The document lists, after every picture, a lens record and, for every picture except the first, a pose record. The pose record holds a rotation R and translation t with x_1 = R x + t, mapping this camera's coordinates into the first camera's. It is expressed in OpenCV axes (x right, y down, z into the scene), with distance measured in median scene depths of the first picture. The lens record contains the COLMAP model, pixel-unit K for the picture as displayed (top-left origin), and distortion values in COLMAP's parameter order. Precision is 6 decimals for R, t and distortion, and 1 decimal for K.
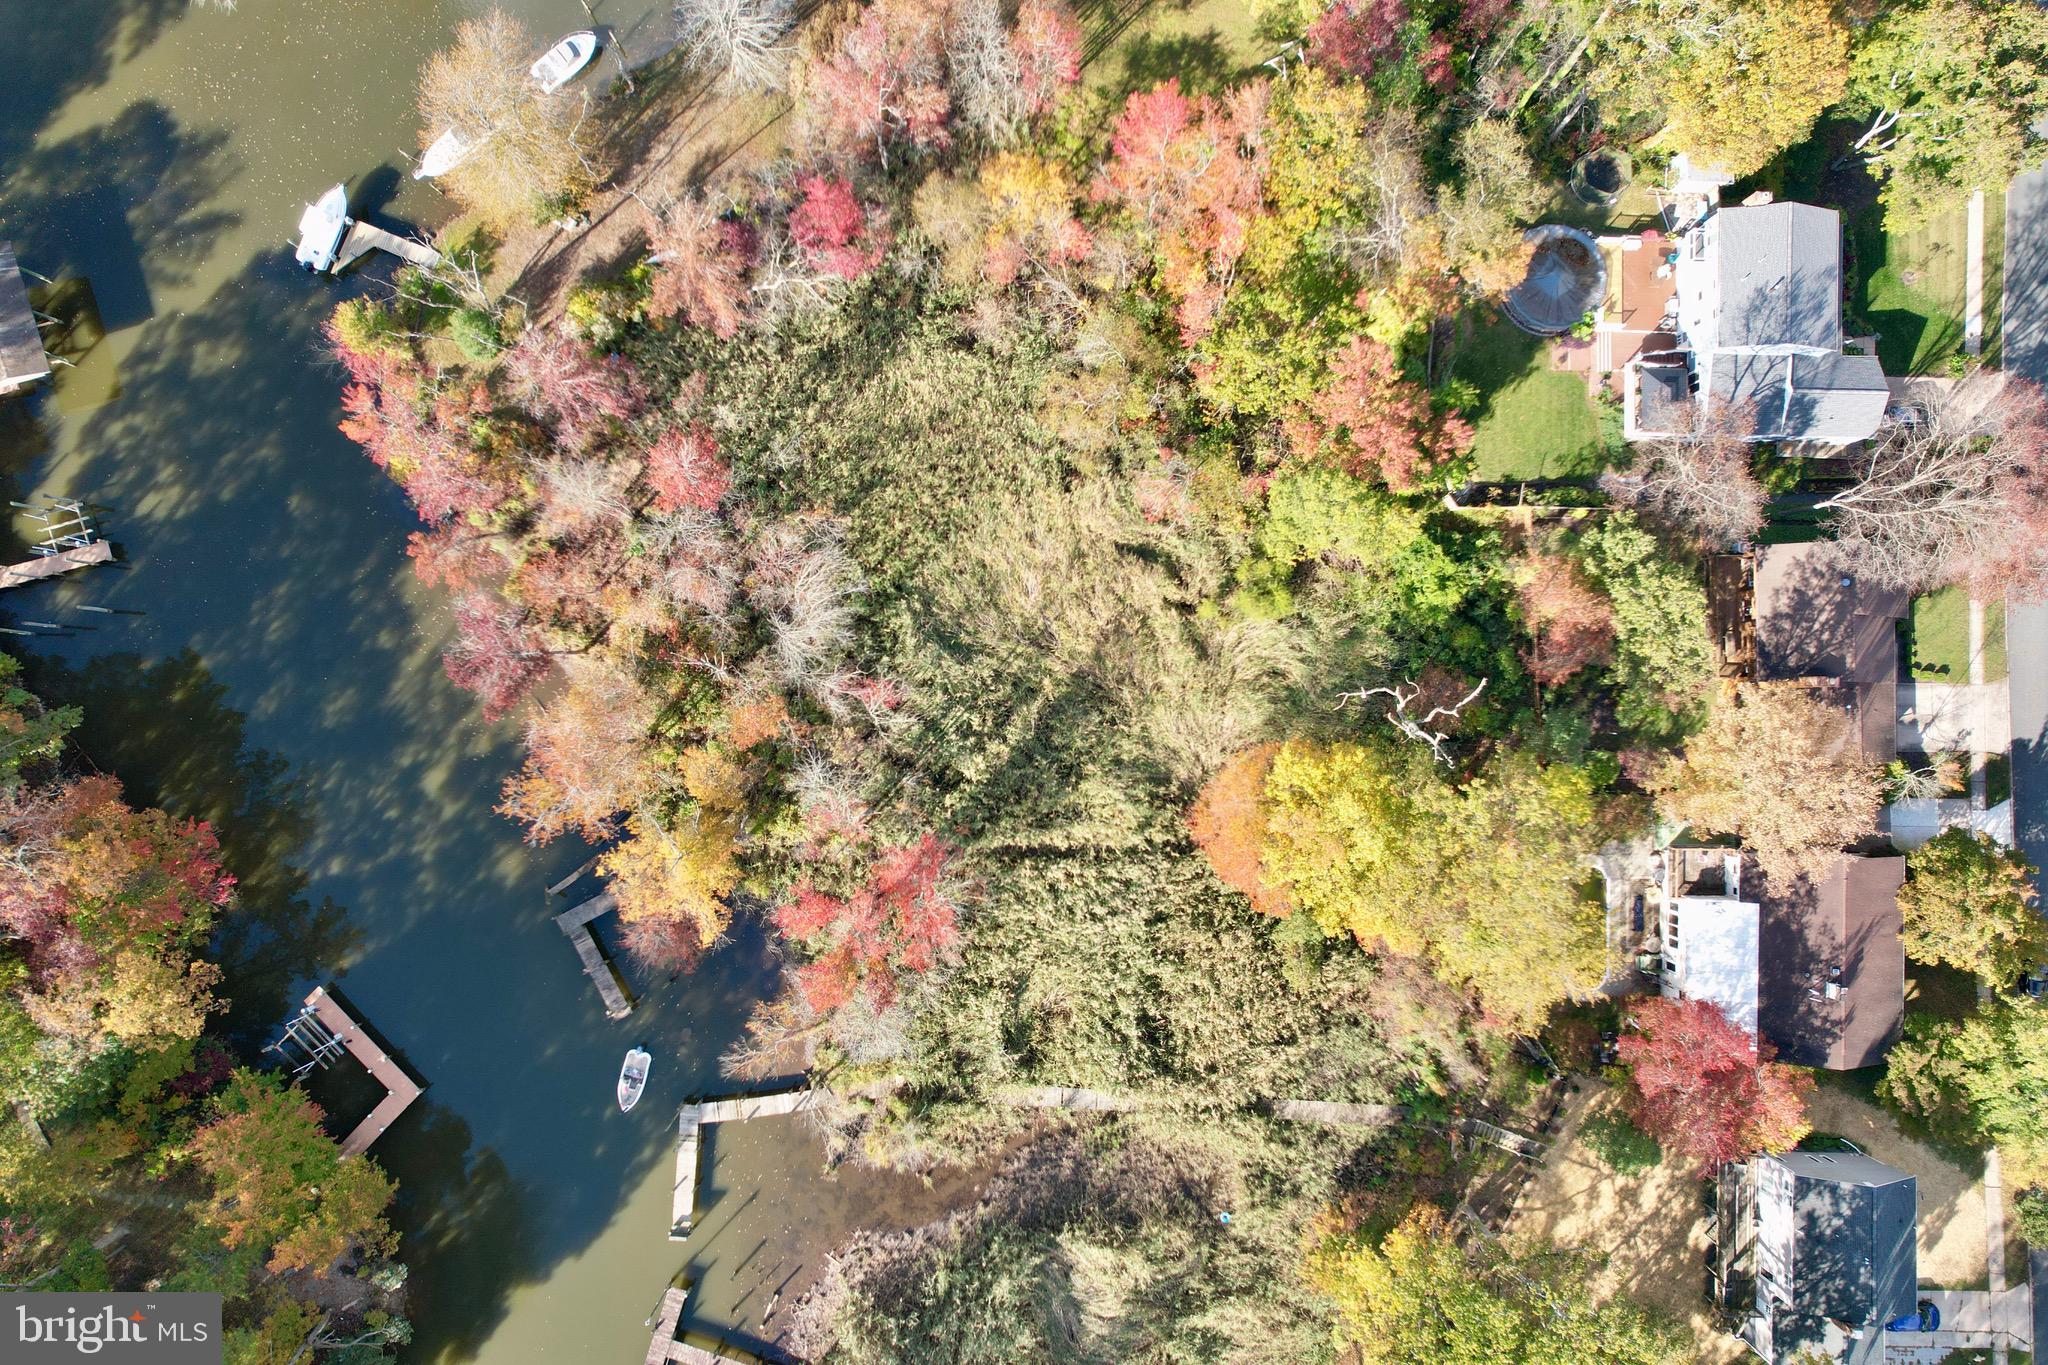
lens RADIAL K [[1302.7, 0, 1050.5], [0, 1302.7, 688.2], [0, 0, 1]] dist [-0.064312, 0.053446]
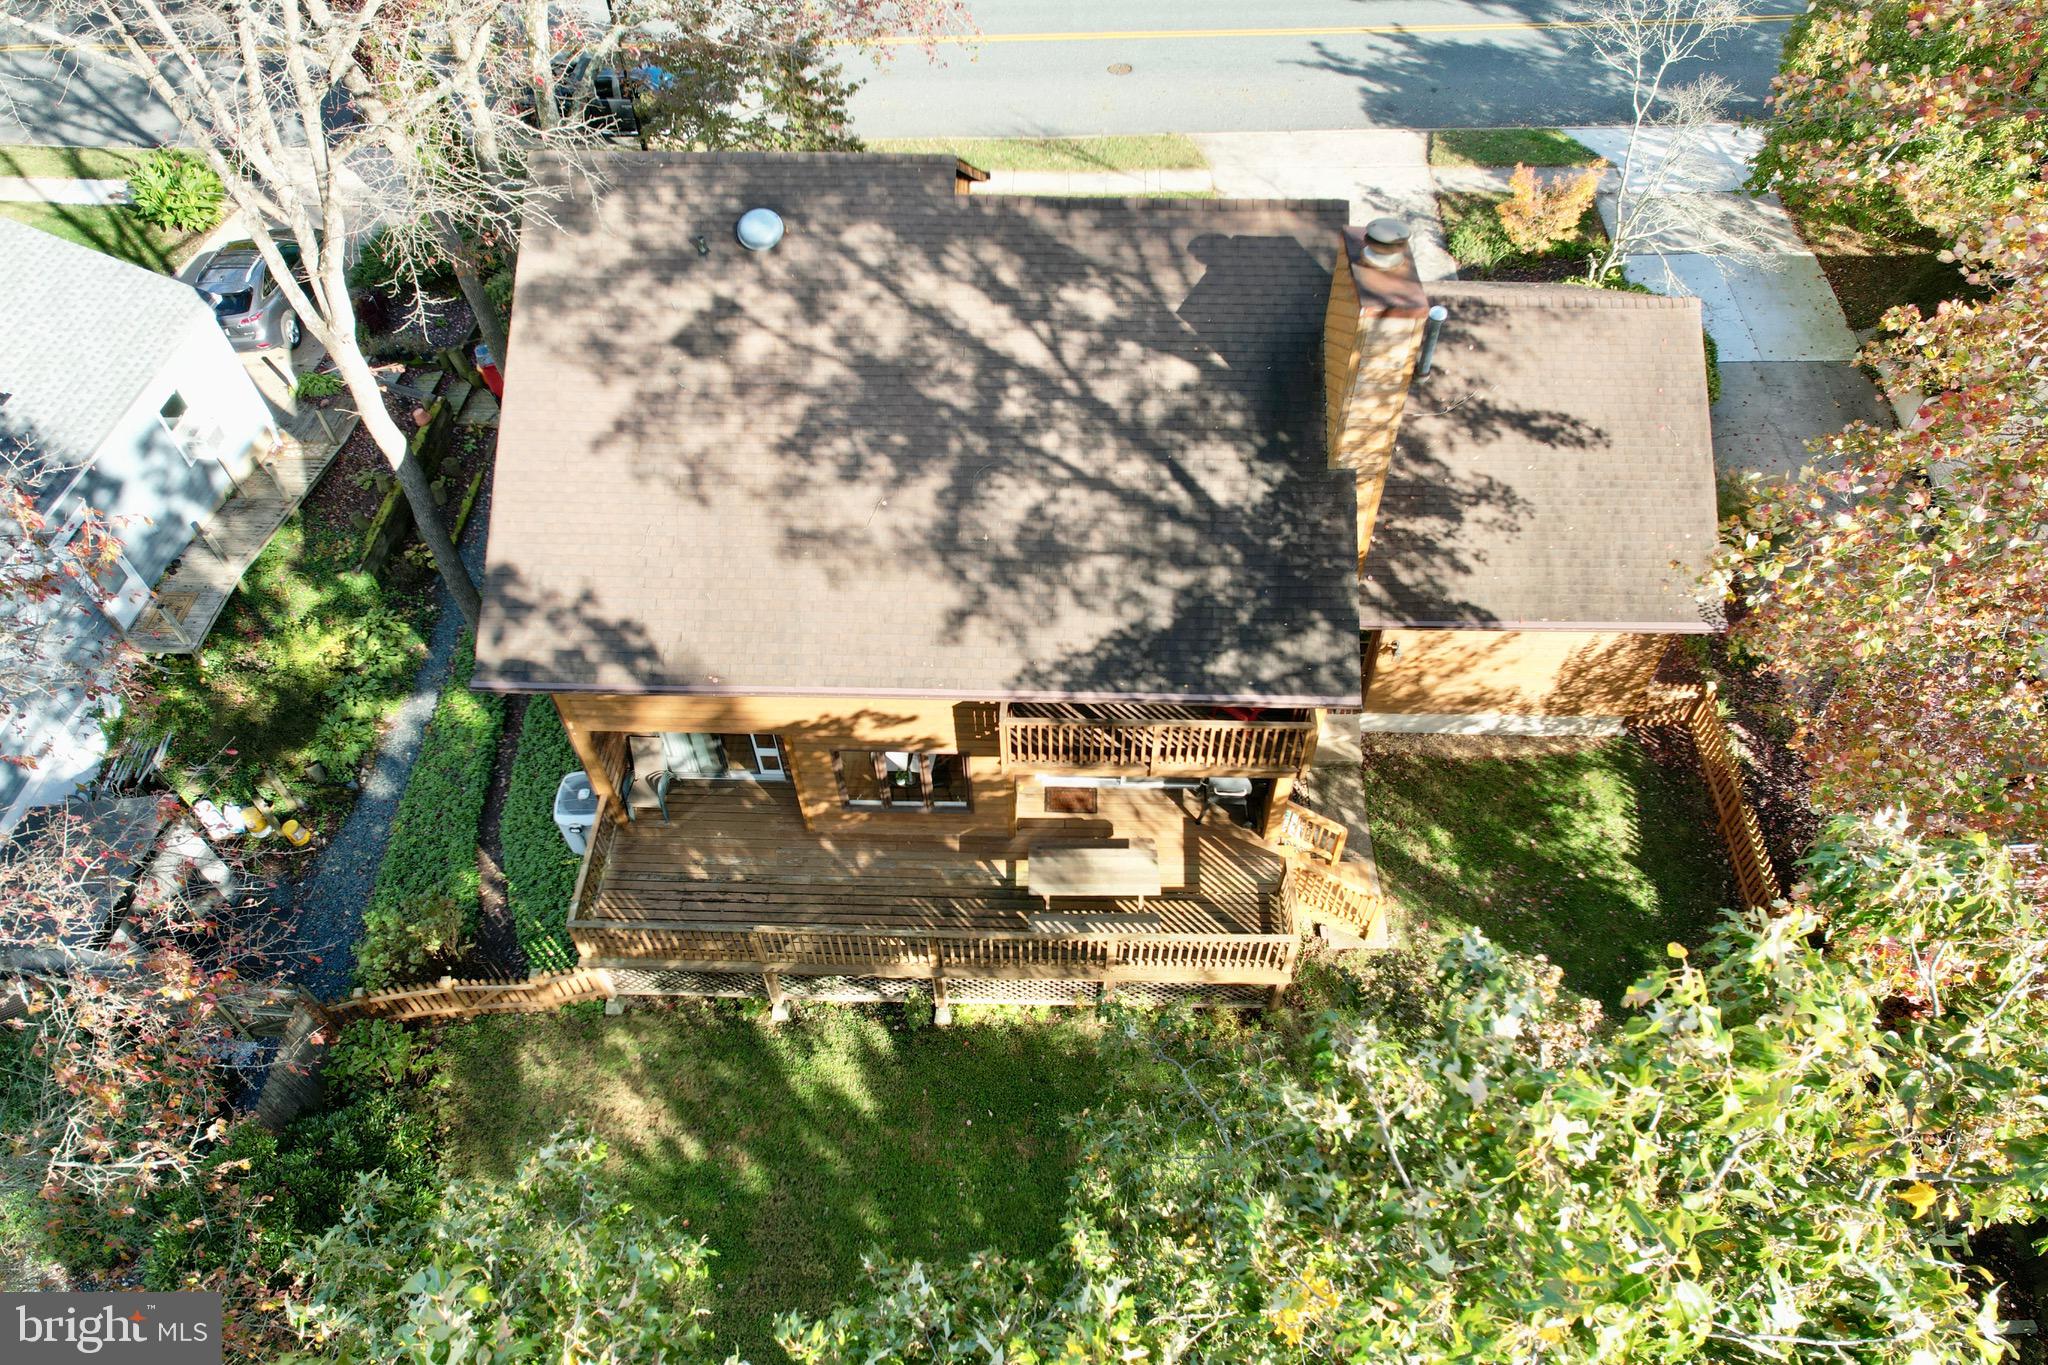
lens RADIAL K [[1302.7, 0, 1021.1], [0, 1302.7, 677.9], [0, 0, 1]] dist [-0.064312, 0.053446]
pose [[0.032534, -0.761969, 0.646796, 0.423758], [0.999218, 0.039341, -0.003915, -0.043610], [-0.022463, 0.646417, 0.762653, 0.834188]]
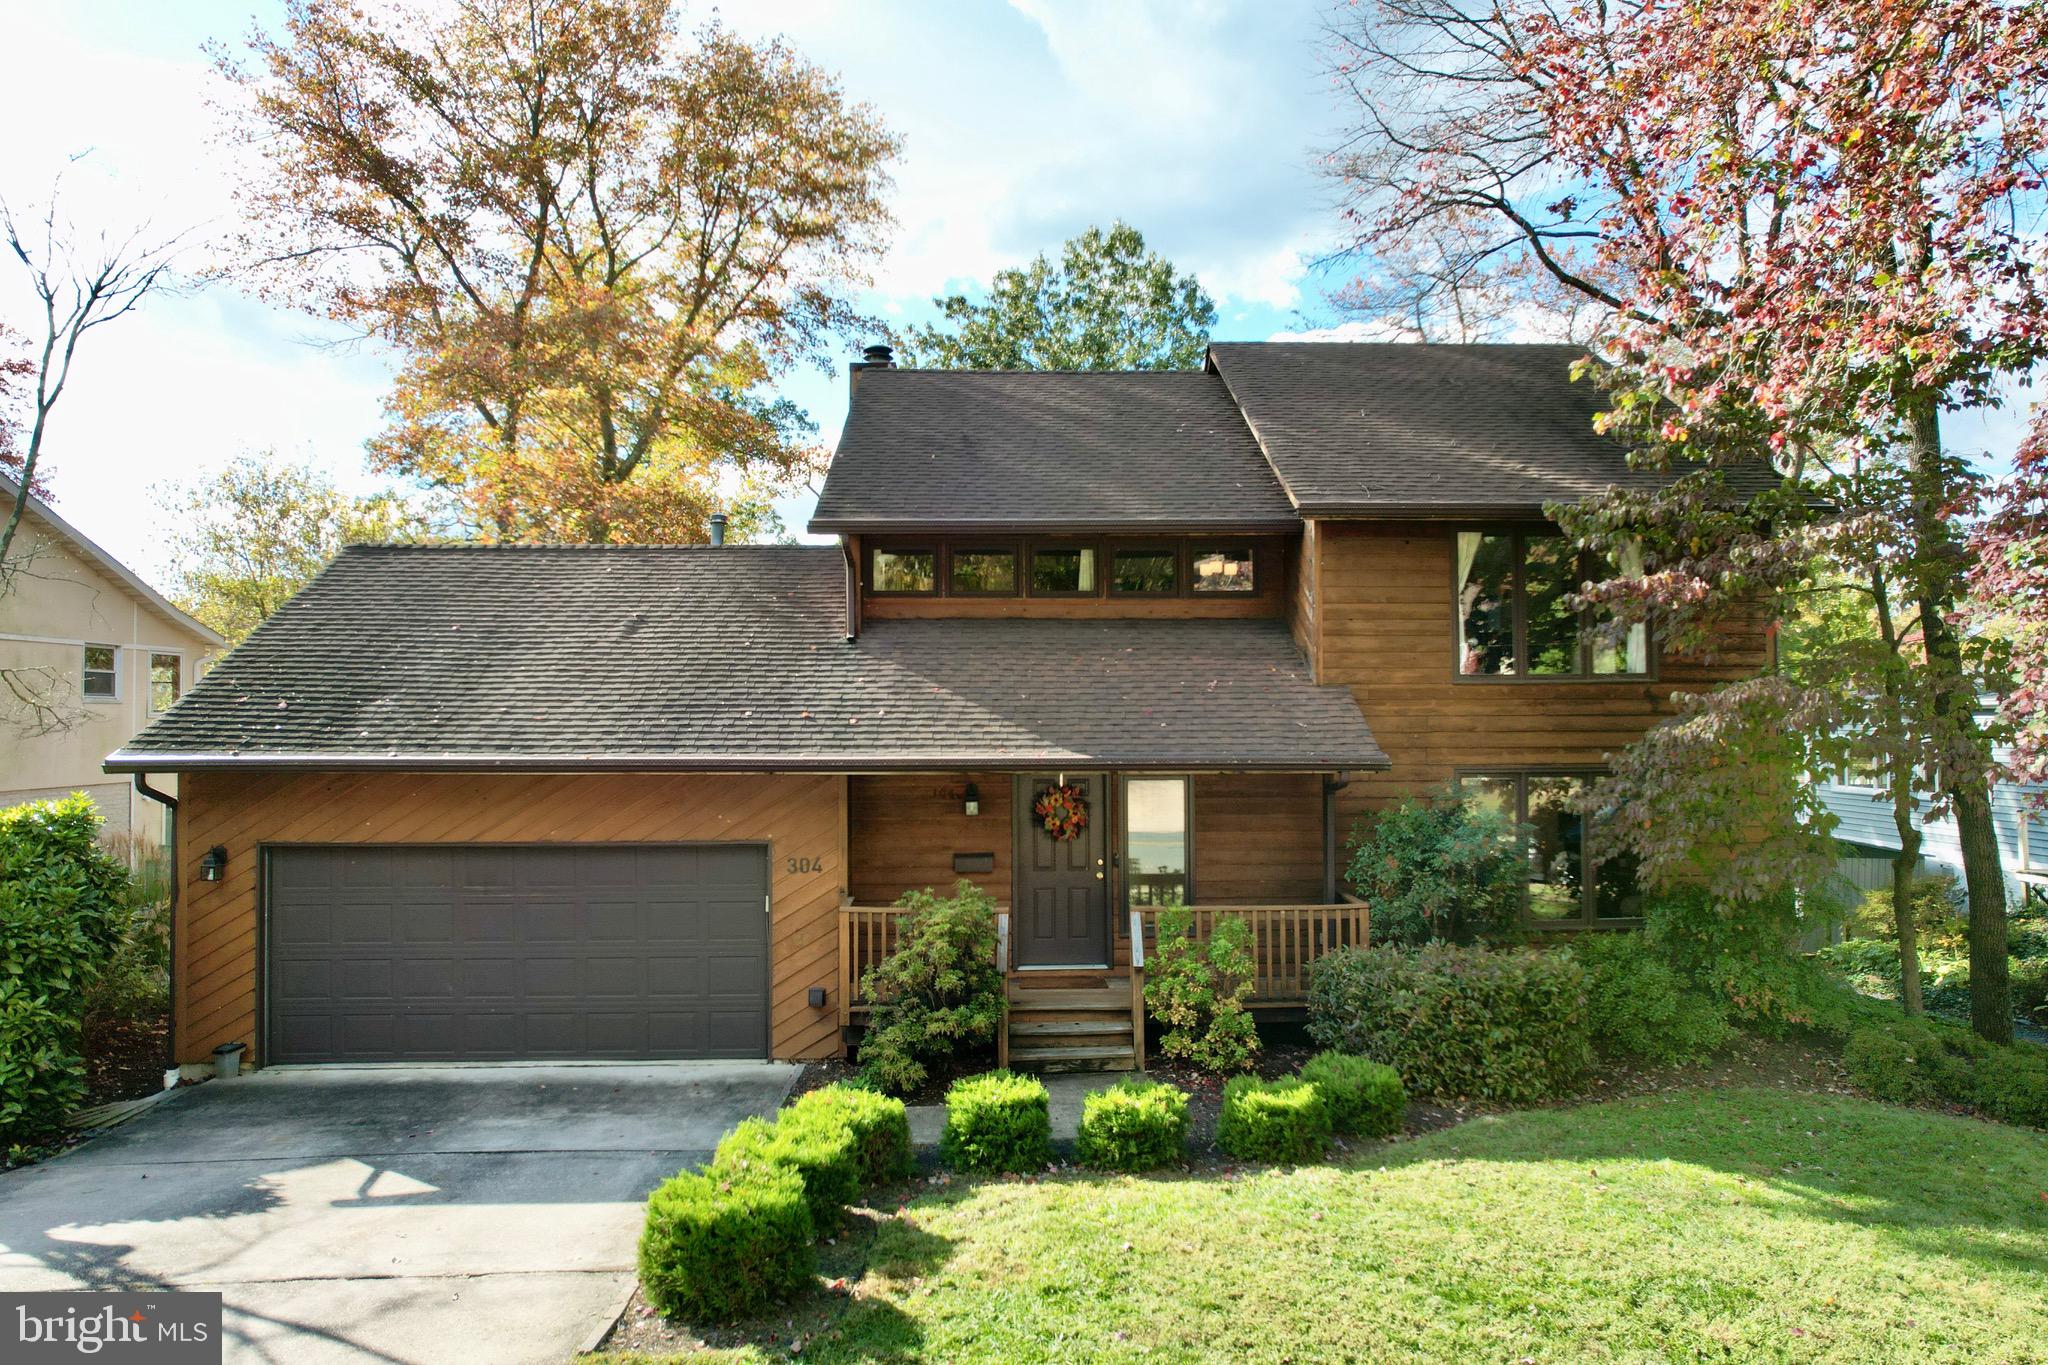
lens RADIAL K [[1302.7, 0, 1035.1], [0, 1302.7, 683.5], [0, 0, 1]] dist [-0.064312, 0.053446]
pose [[0.034559, -0.049602, -0.998171, 0.756785], [-0.998912, 0.029582, -0.036054, -0.023004], [0.031316, 0.998331, -0.048525, 0.966108]]
